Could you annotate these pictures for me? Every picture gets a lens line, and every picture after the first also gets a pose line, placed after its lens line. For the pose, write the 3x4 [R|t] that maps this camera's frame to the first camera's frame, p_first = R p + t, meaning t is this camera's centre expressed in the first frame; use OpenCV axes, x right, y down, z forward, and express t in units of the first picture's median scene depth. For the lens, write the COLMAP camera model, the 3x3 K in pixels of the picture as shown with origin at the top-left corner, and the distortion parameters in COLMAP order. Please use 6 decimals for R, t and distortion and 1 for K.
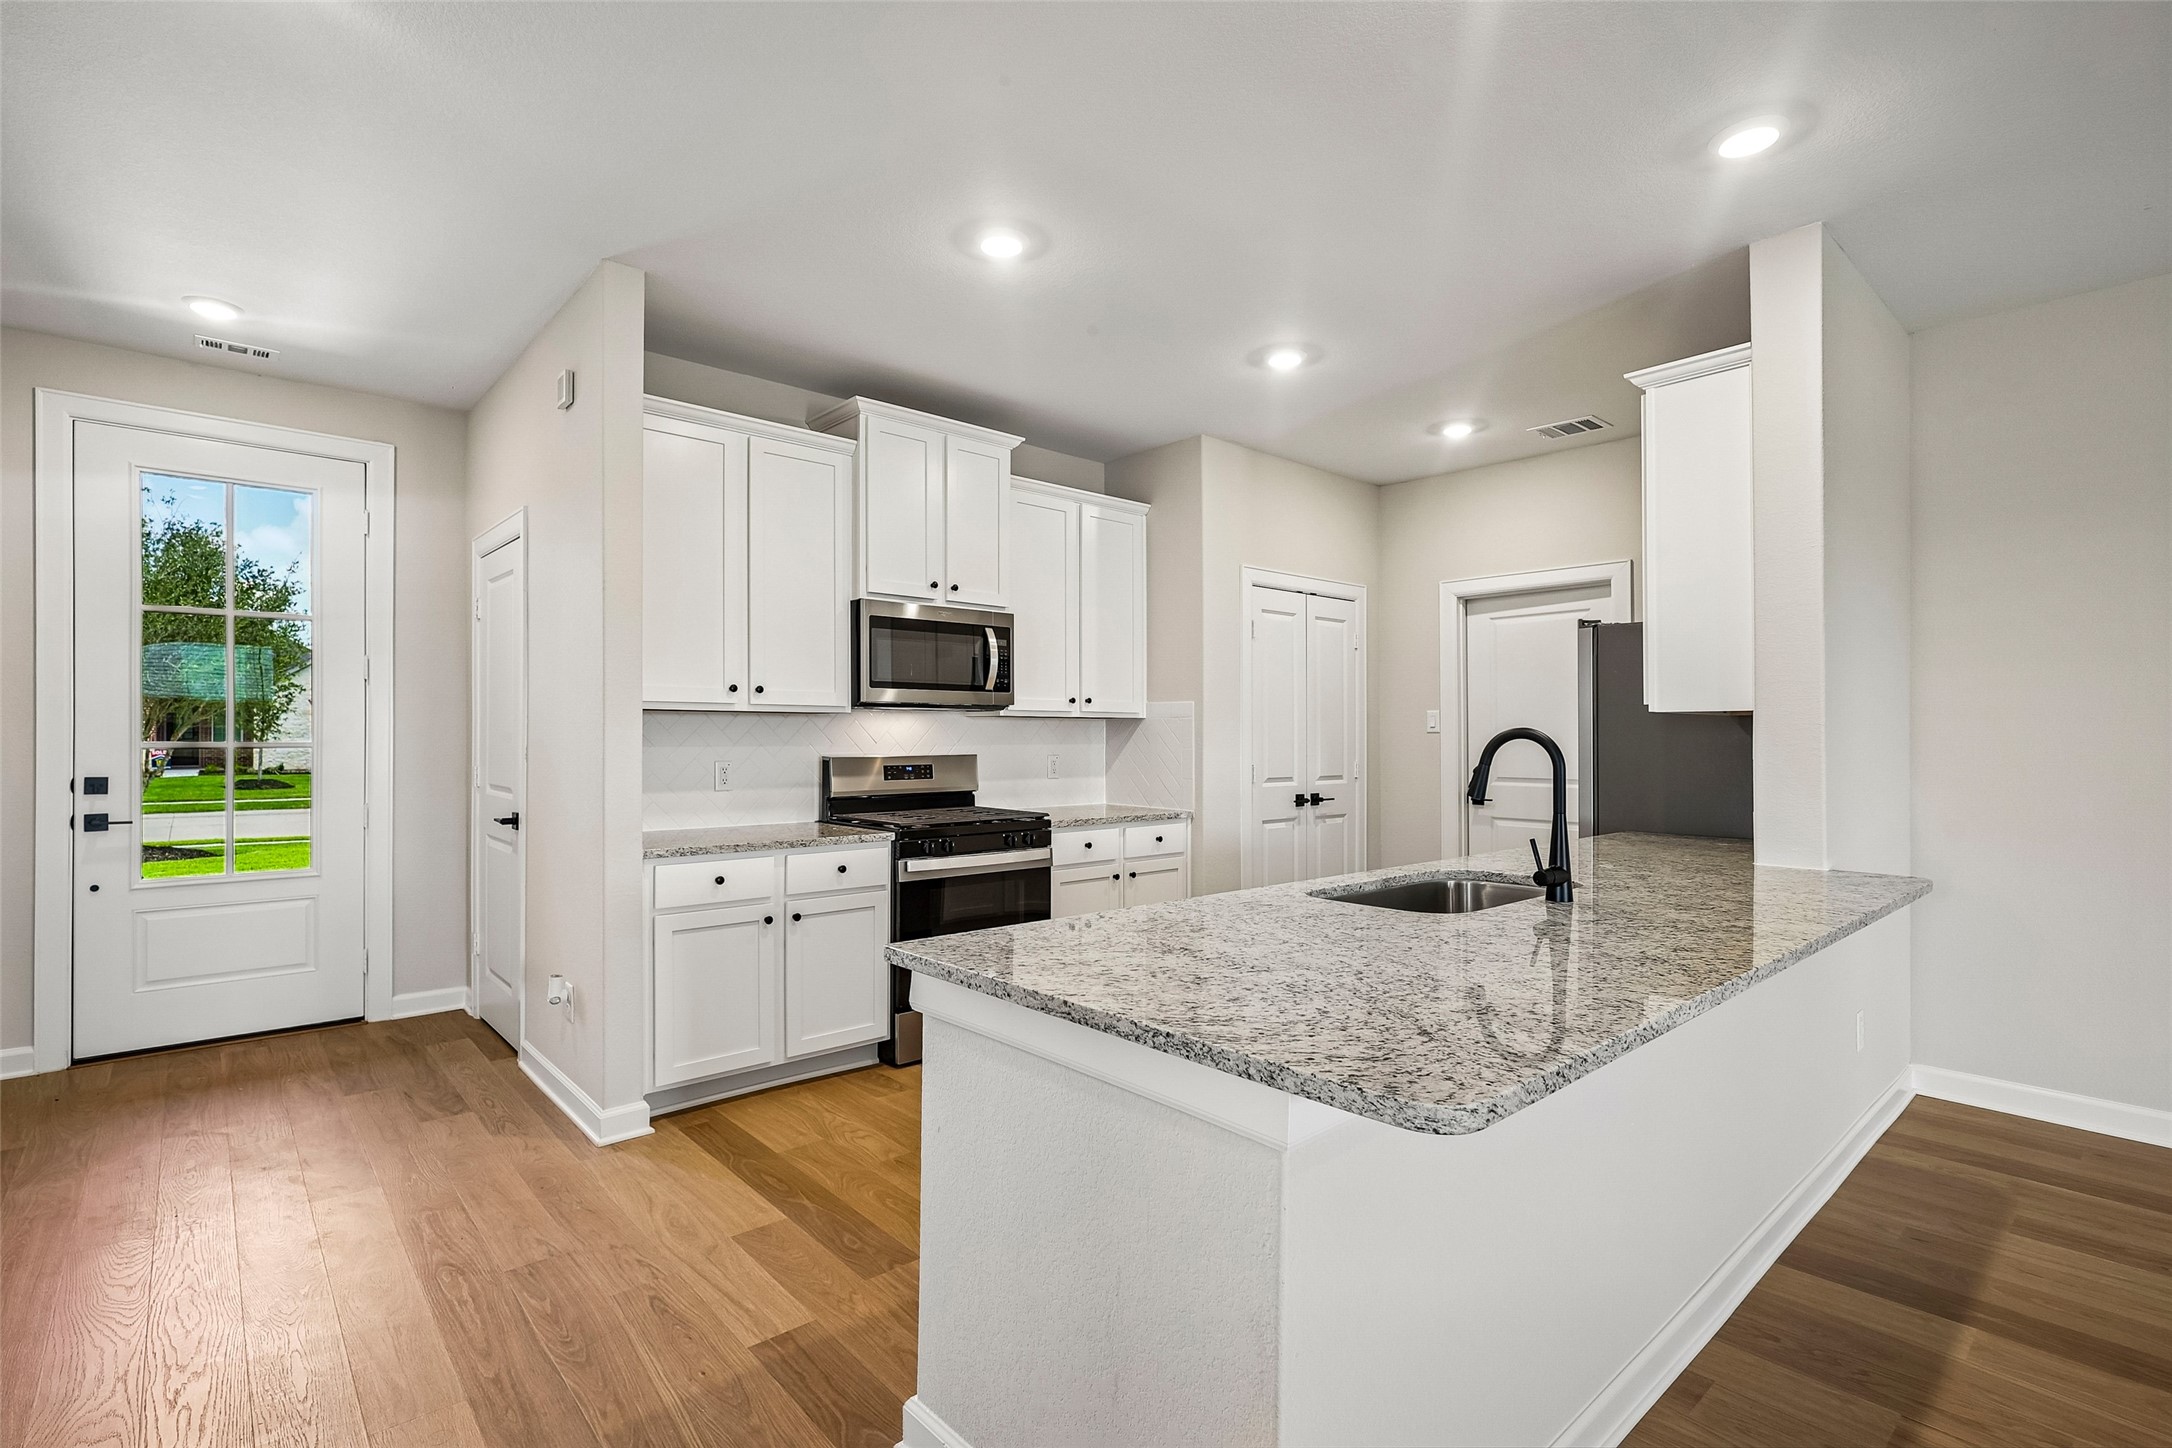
lens RADIAL K [[1000.3, 0, 1085.2], [0, 1000.3, 732.3], [0, 0, 1]] dist [0.000083, 0.000940]
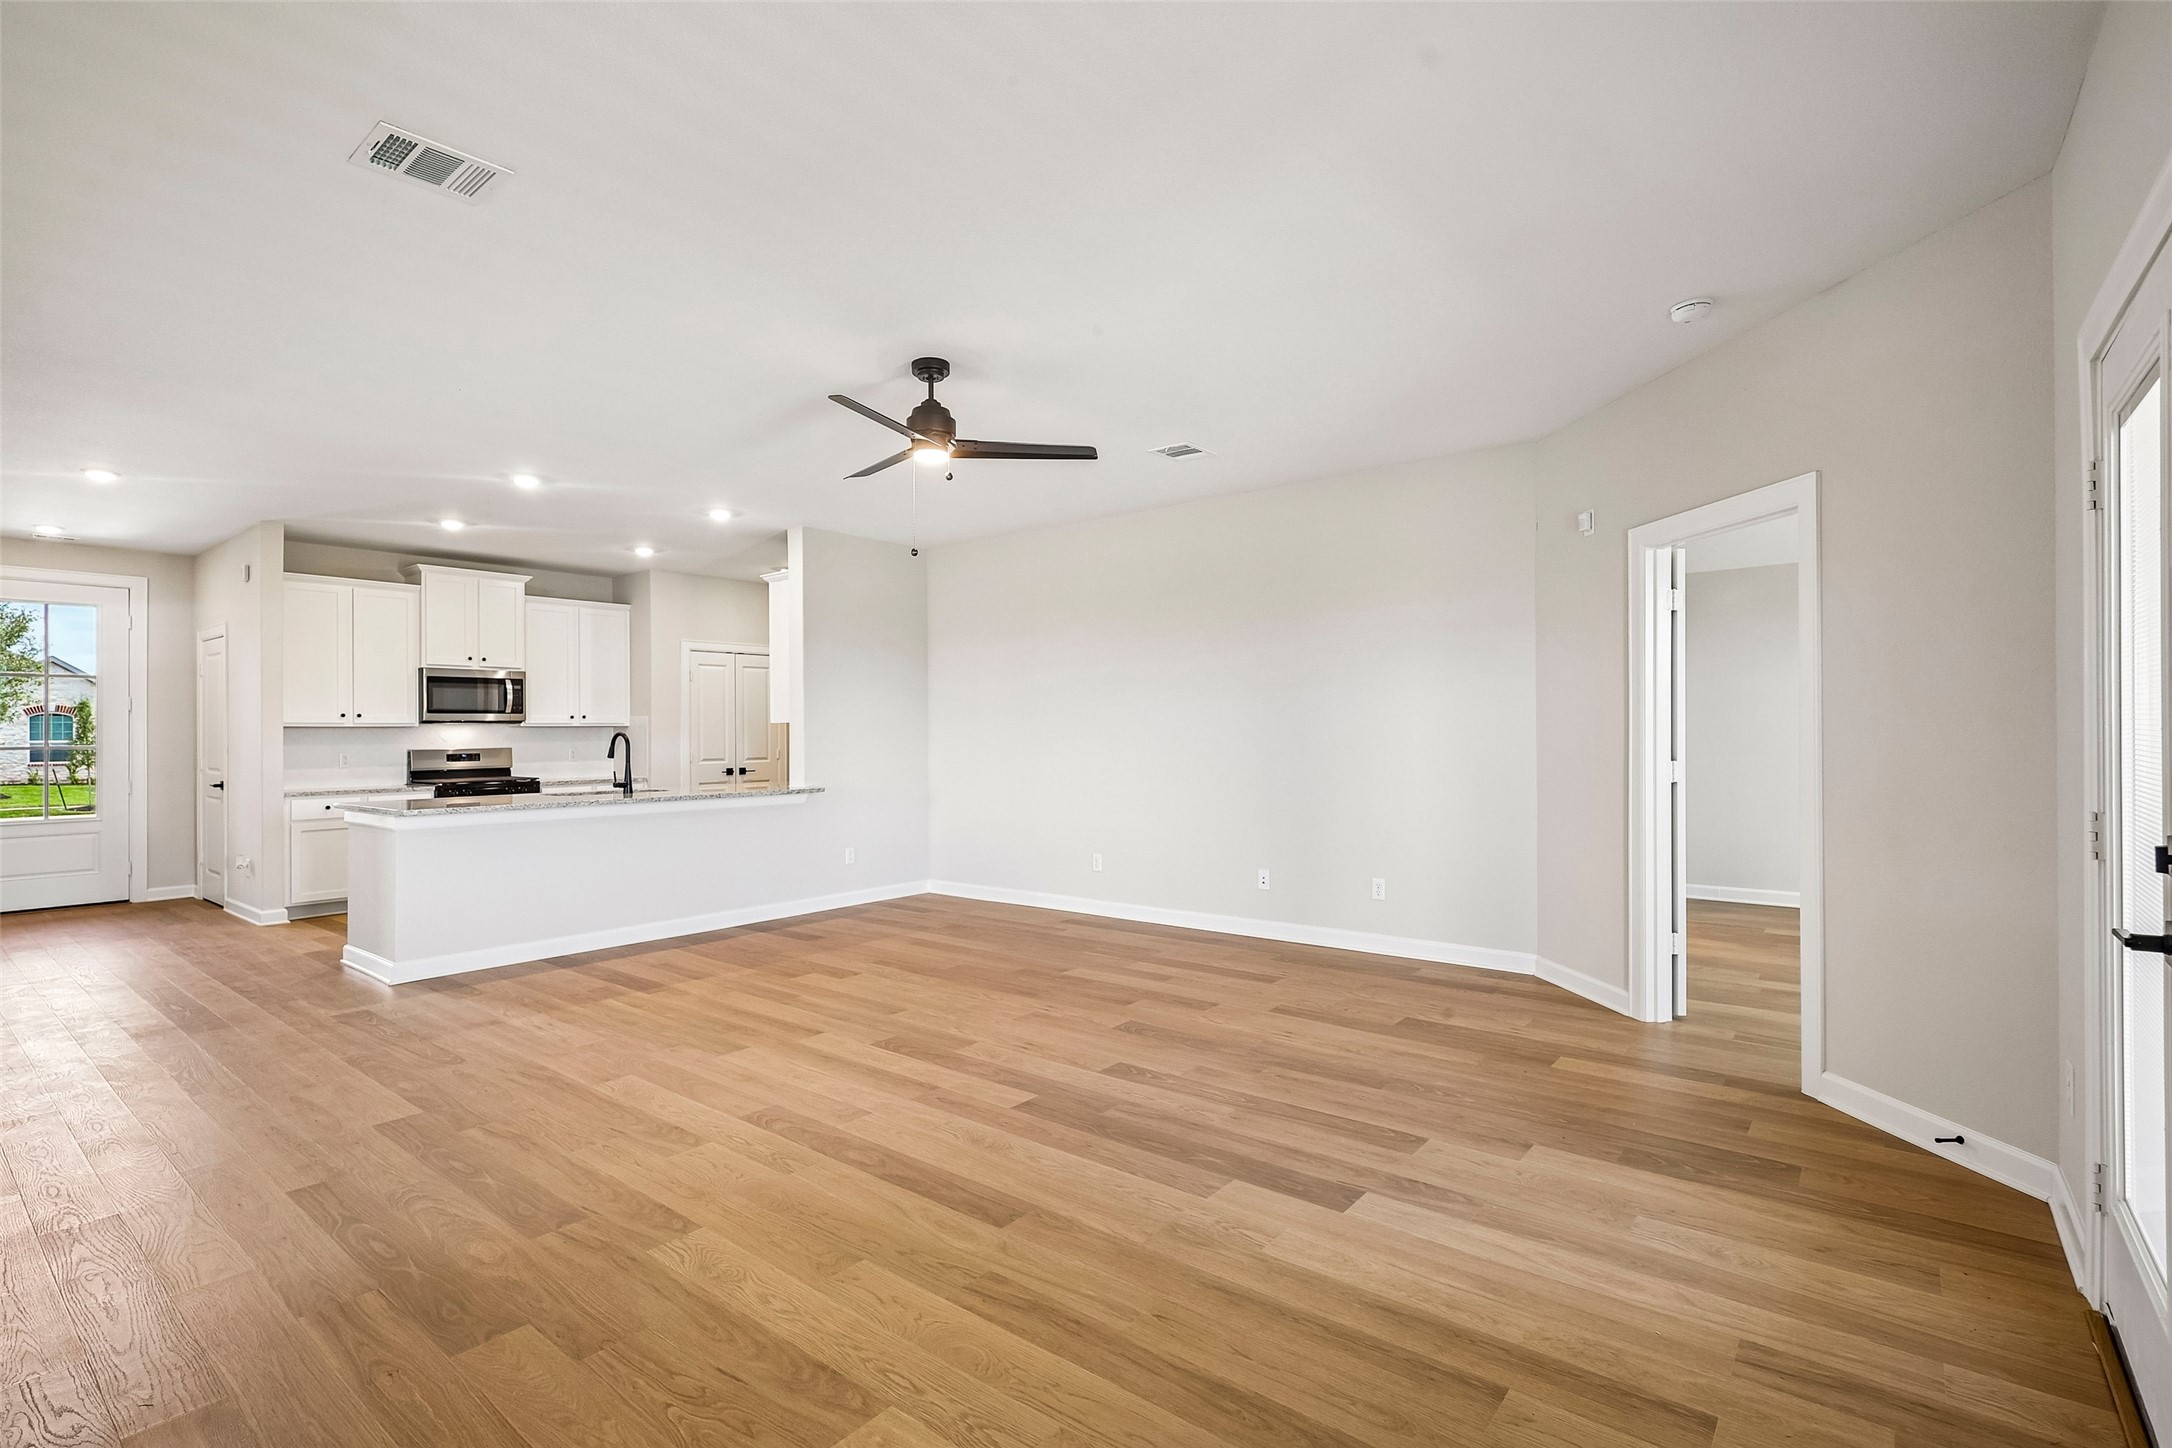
lens RADIAL K [[1000.3, 0, 1077.7], [0, 1000.3, 717.6], [0, 0, 1]] dist [0.000083, 0.000940]
pose [[0.987046, -0.010969, 0.160062, 0.666244], [0.013044, 0.999844, -0.011917, 0.003107], [-0.159907, 0.013851, 0.987035, -1.036434]]
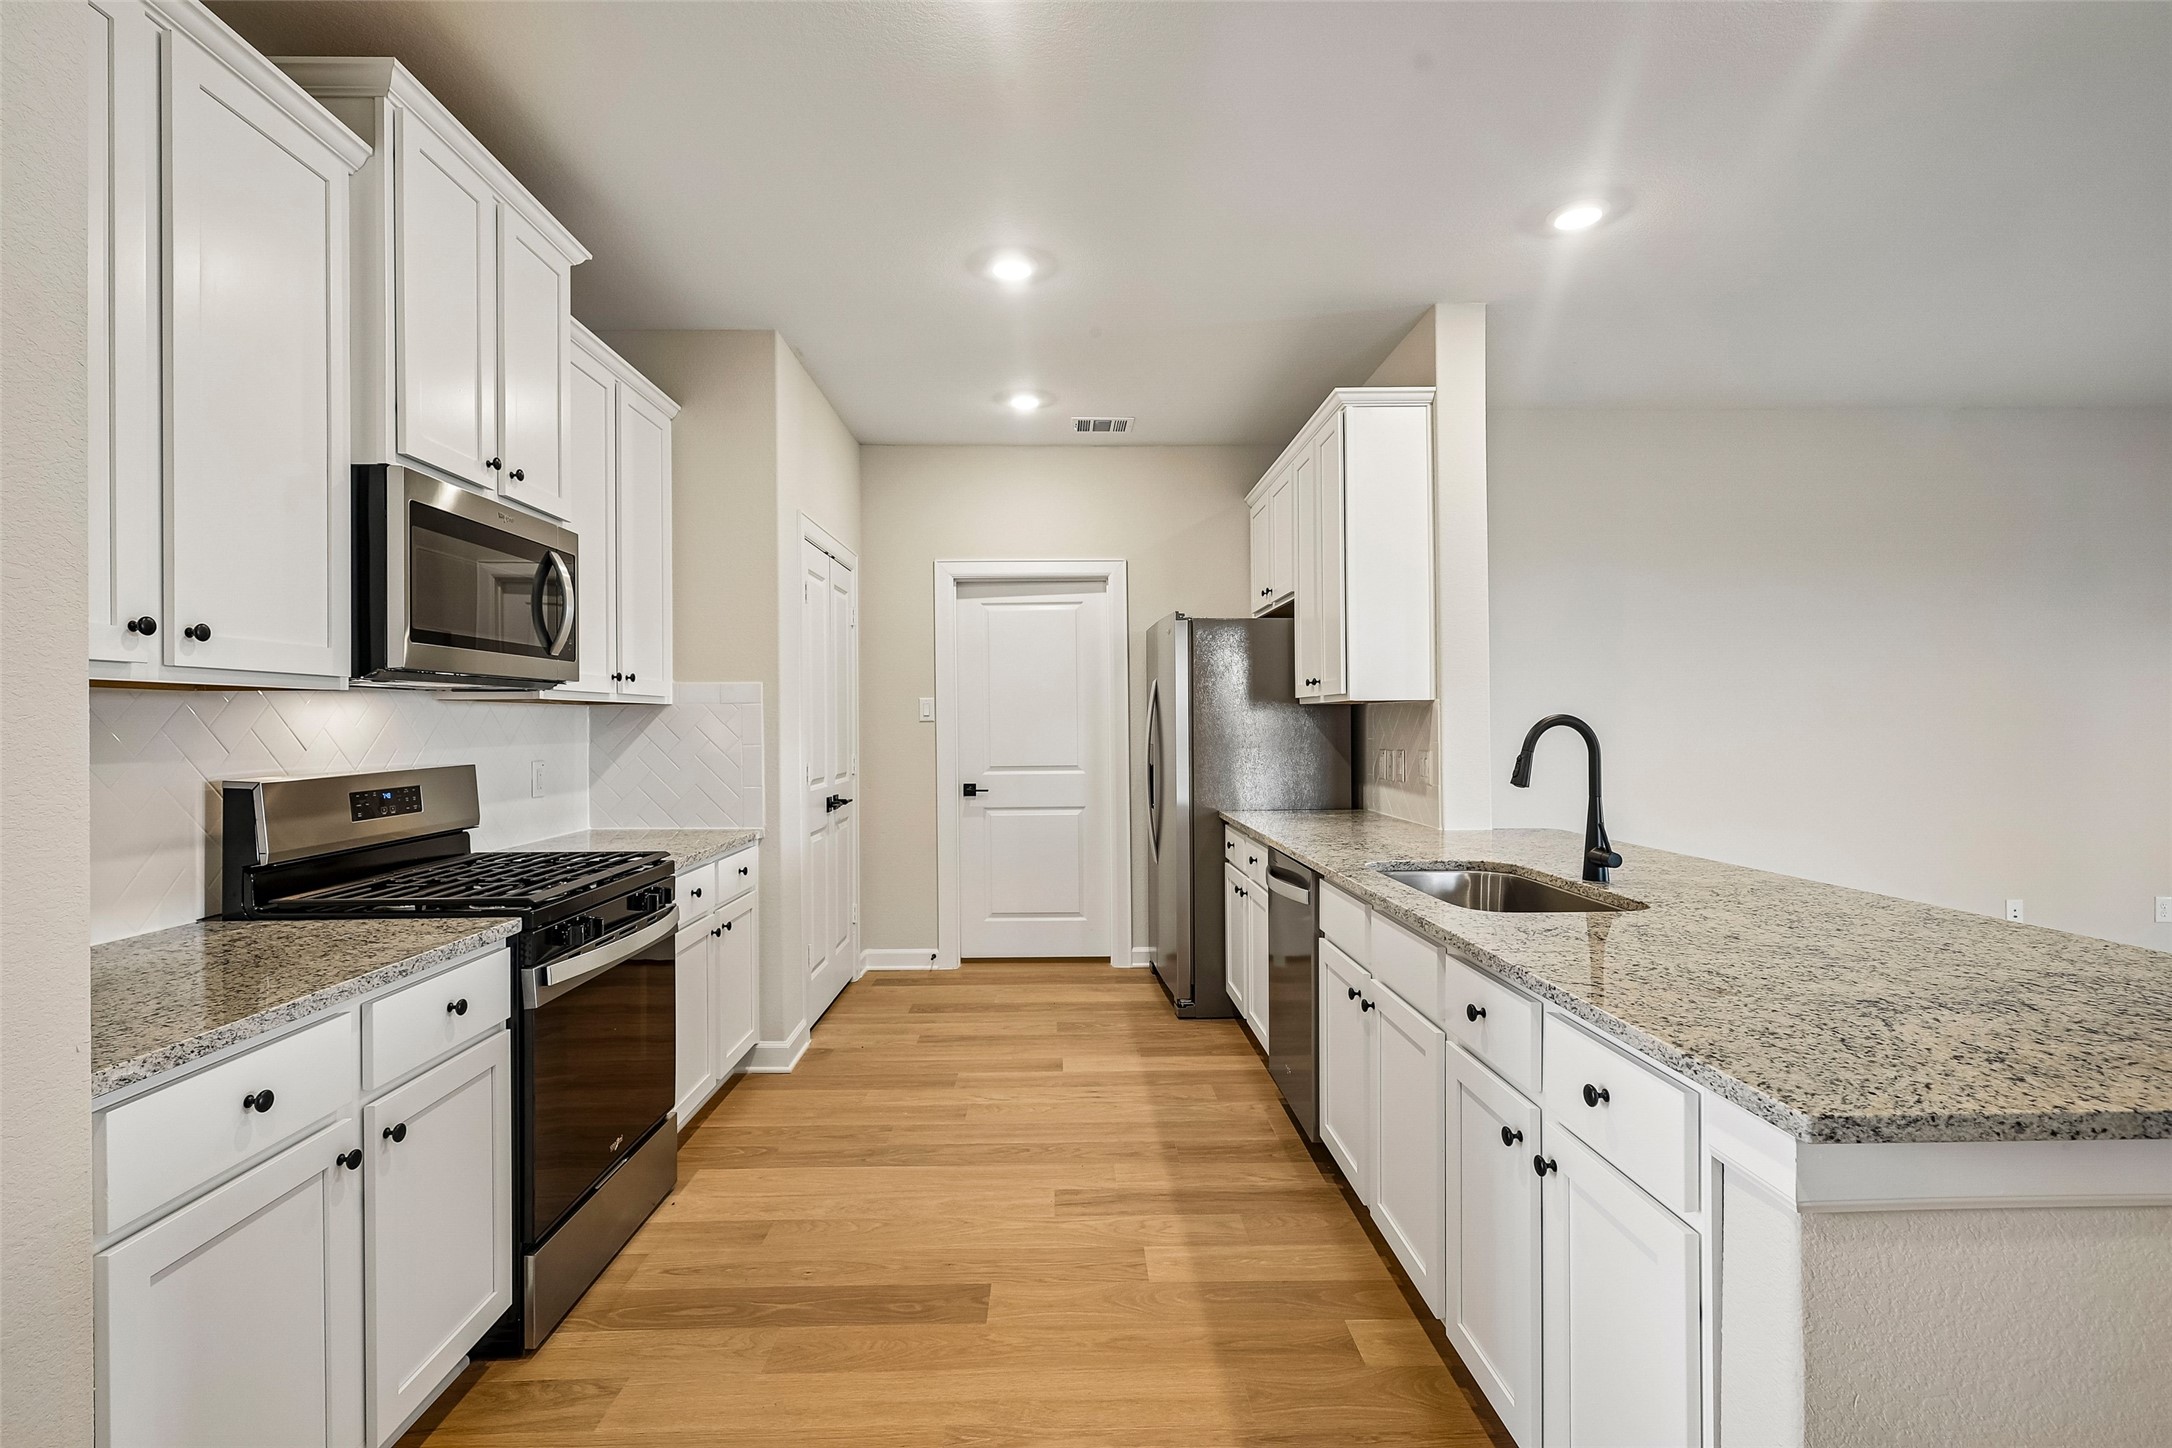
lens RADIAL K [[1000.3, 0, 1087.7], [0, 1000.3, 724.1], [0, 0, 1]] dist [0.000083, 0.000940]
pose [[0.655566, -0.011216, 0.755054, -0.345647], [0.008734, 0.999935, 0.007271, -0.003225], [-0.755087, 0.001828, 0.655622, 0.373669]]
